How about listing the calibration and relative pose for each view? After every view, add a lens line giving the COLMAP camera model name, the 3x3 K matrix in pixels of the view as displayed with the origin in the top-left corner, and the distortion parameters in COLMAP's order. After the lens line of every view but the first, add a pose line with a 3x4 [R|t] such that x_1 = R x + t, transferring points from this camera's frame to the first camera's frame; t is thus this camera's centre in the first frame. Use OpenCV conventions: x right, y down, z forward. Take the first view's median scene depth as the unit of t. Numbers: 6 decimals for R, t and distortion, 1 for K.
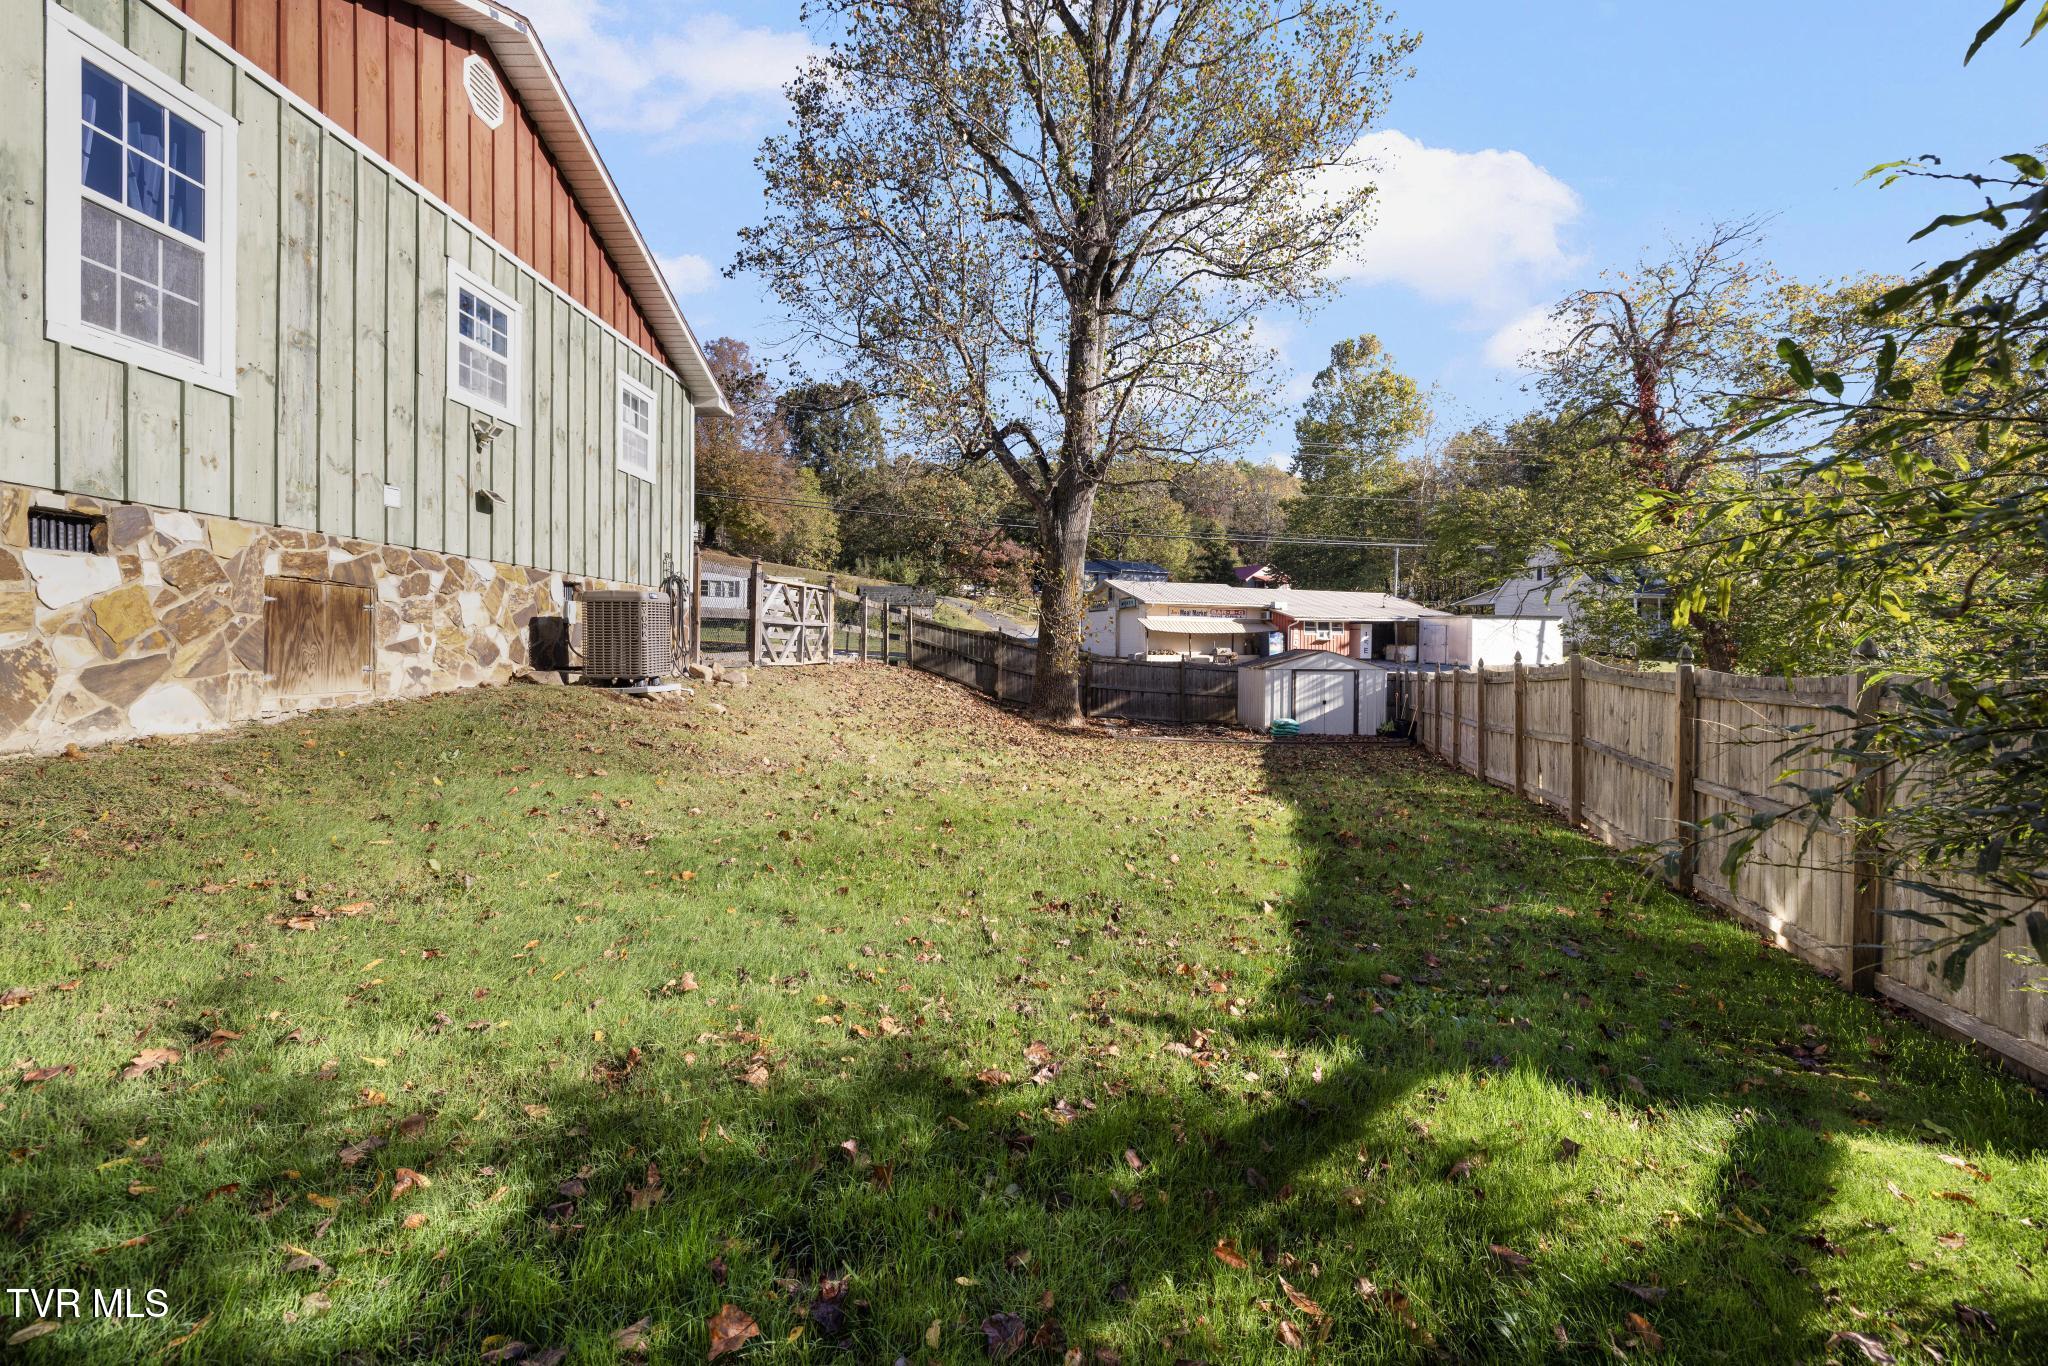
lens RADIAL K [[831.6, 0, 1024.1], [0, 831.6, 649.0], [0, 0, 1]] dist [-0.000132, -0.000020]
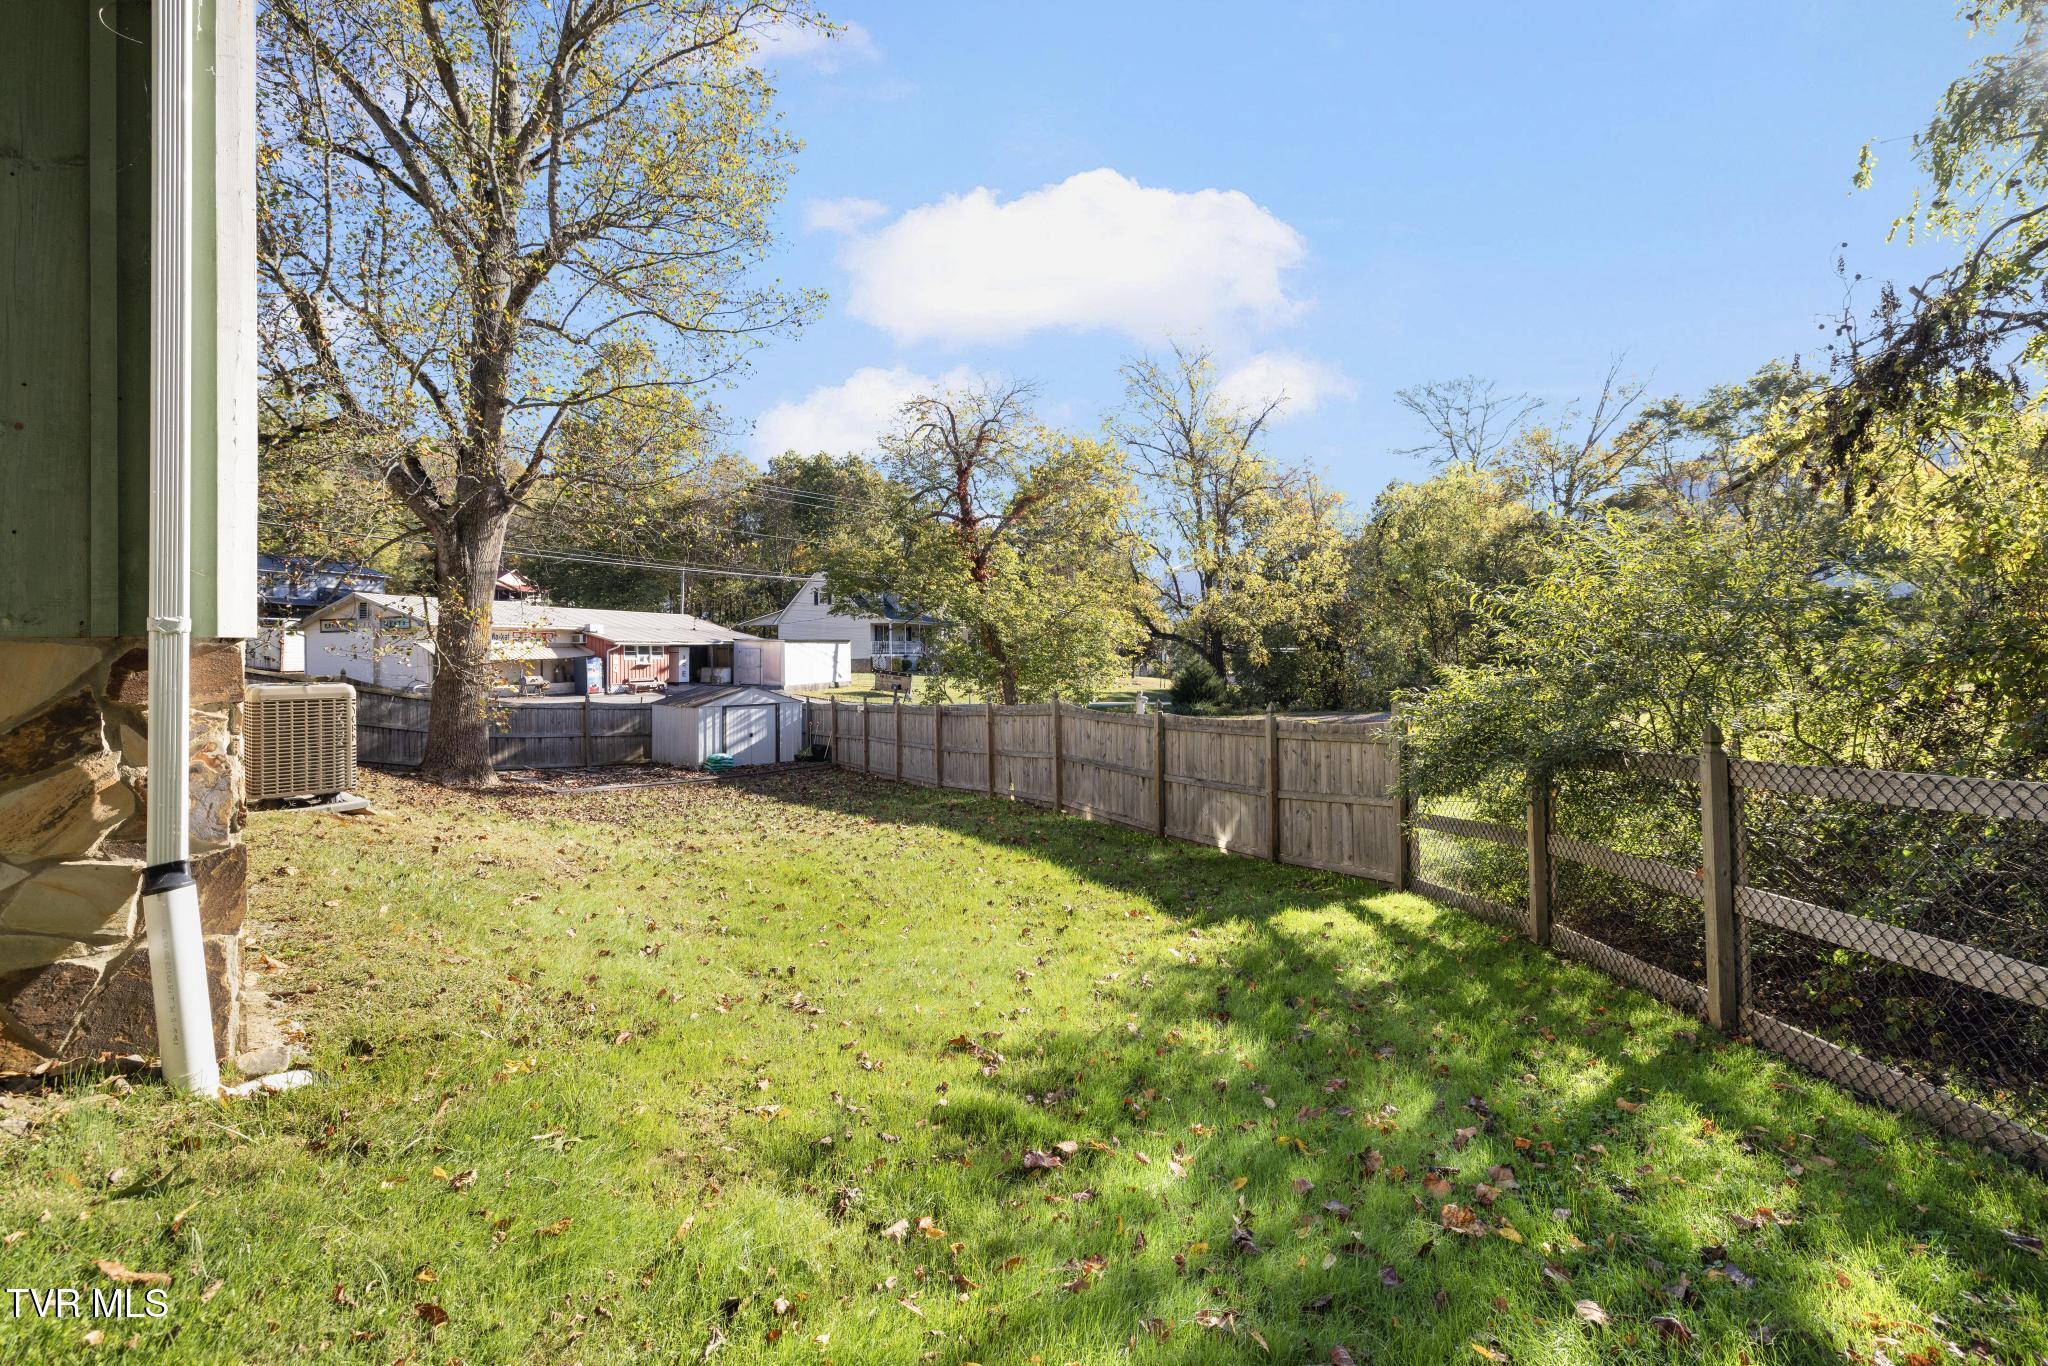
lens RADIAL K [[853.0, 0, 1018.0], [0, 853.0, 658.9], [0, 0, 1]] dist [0.001041, 0.000127]
pose [[0.701585, -0.013884, 0.712450, -0.166927], [0.022201, 0.999751, -0.002379, -0.021946], [-0.712240, 0.017486, 0.701718, -0.018316]]
